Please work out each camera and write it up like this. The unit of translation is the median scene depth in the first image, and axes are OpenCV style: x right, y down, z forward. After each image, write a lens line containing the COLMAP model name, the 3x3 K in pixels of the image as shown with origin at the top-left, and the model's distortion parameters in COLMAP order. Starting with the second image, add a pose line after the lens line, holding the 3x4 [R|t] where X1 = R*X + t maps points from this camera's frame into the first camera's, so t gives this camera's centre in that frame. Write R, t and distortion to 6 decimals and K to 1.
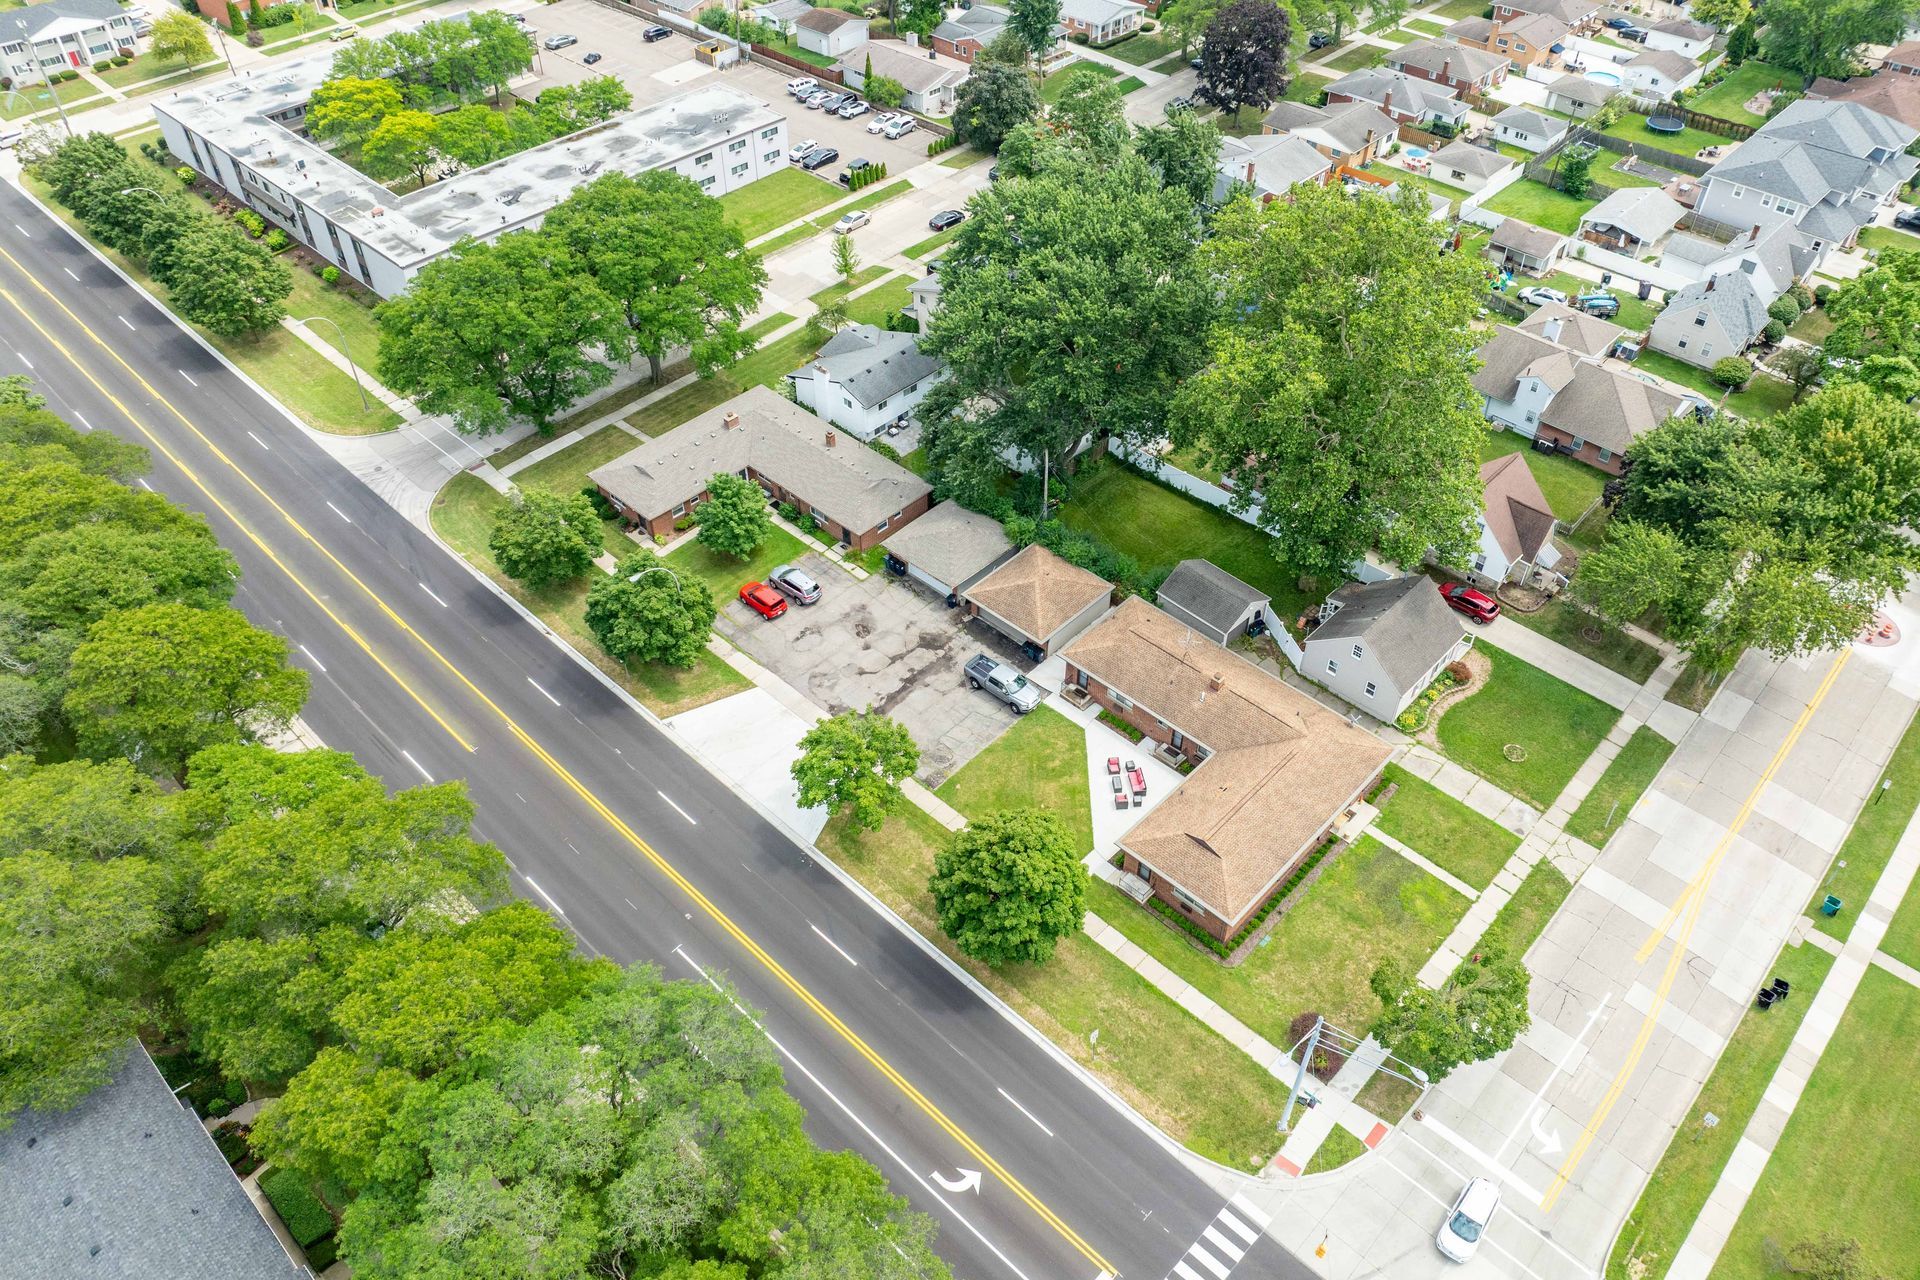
lens RADIAL K [[1329.8, 0, 960.0], [0, 1329.8, 640.0], [0, 0, 1]] dist [-0.051108, 0.008683]
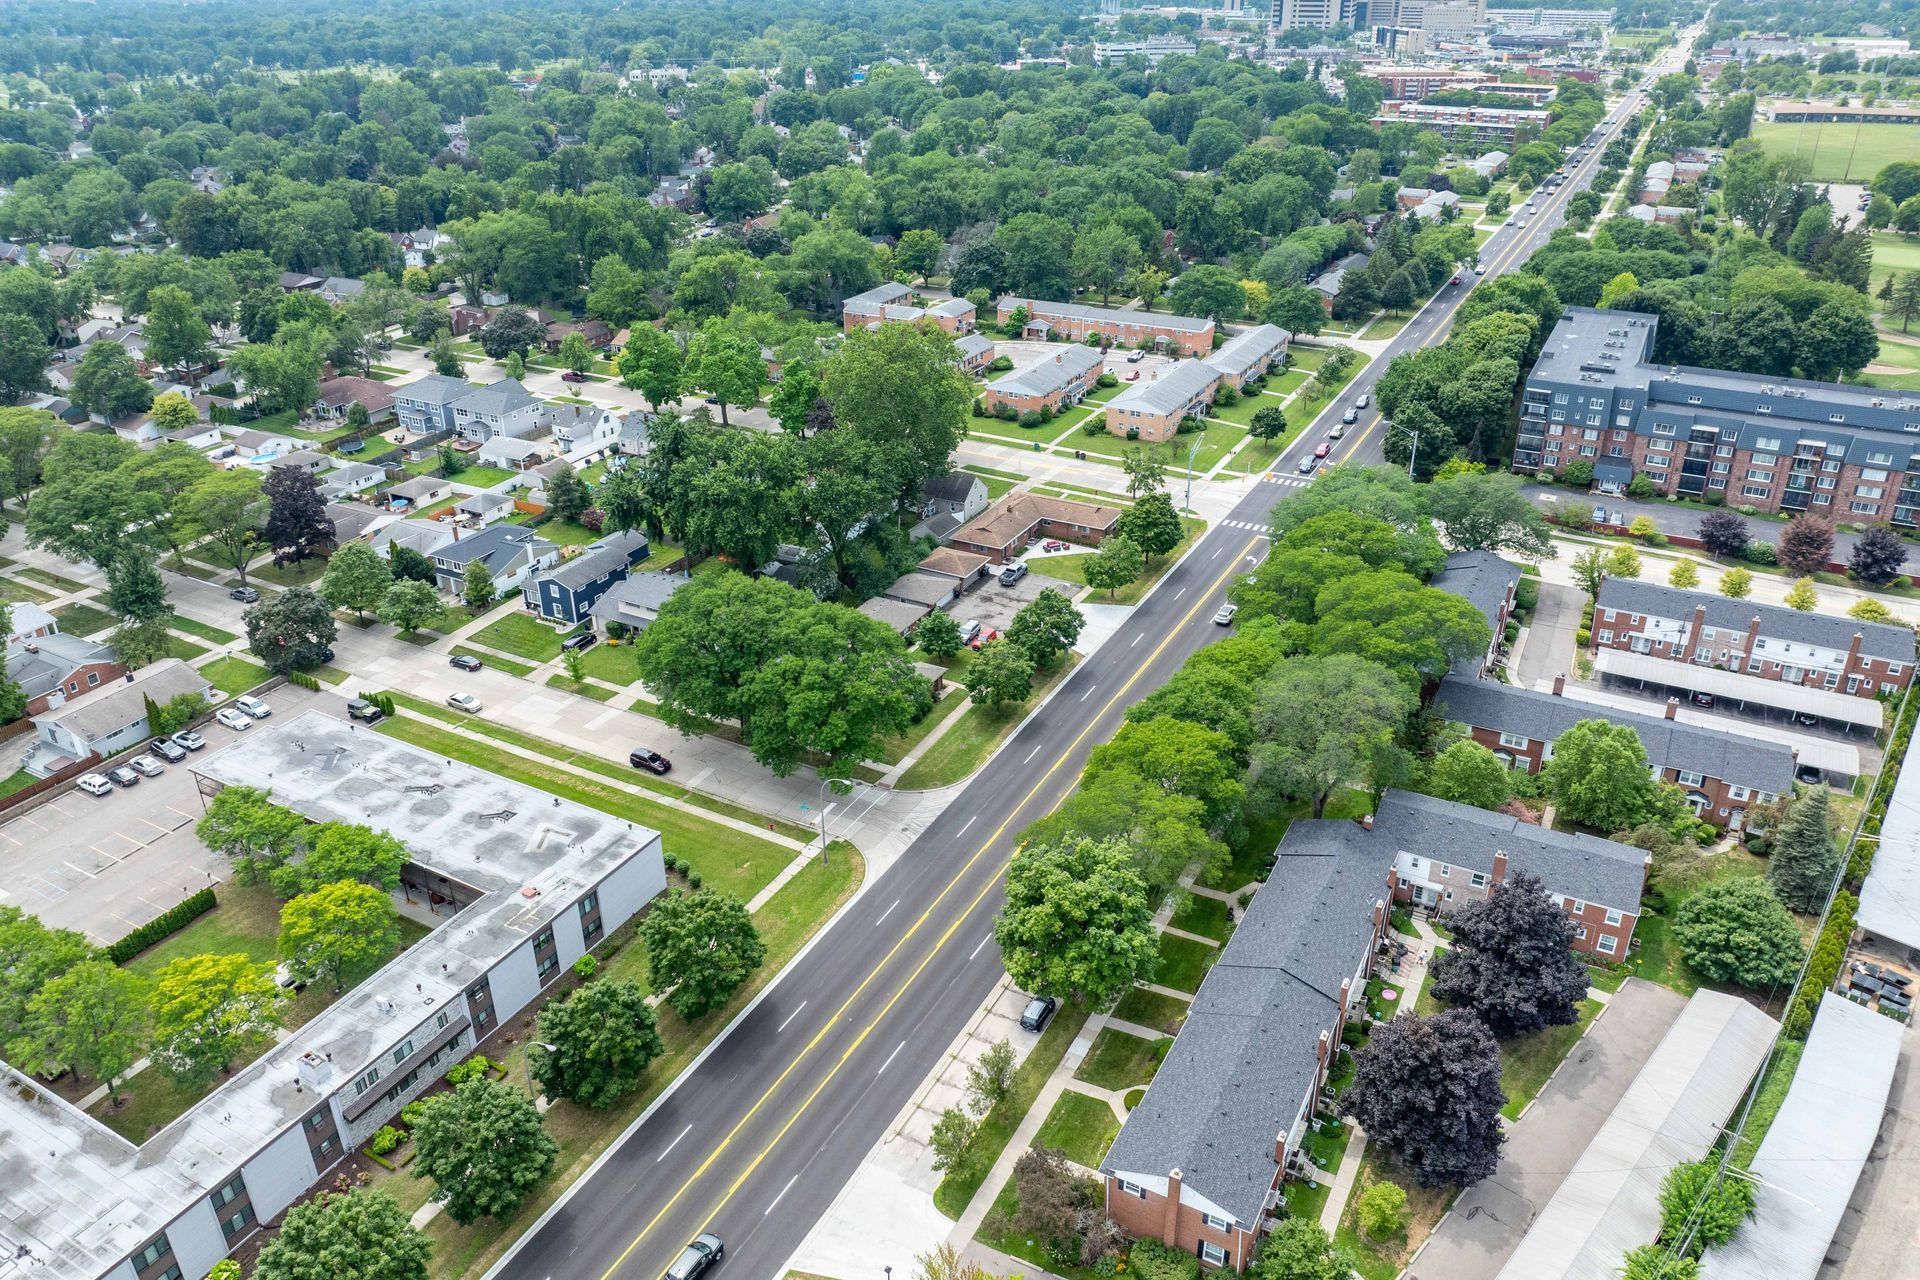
lens RADIAL K [[1351.8, 0, 965.3], [0, 1351.8, 614.9], [0, 0, 1]] dist [-0.068474, 0.036528]
pose [[-0.262216, -0.419967, 0.868833, -1.464690], [0.672582, 0.566097, 0.476621, -0.798435], [-0.692009, 0.709339, 0.134023, 0.692971]]
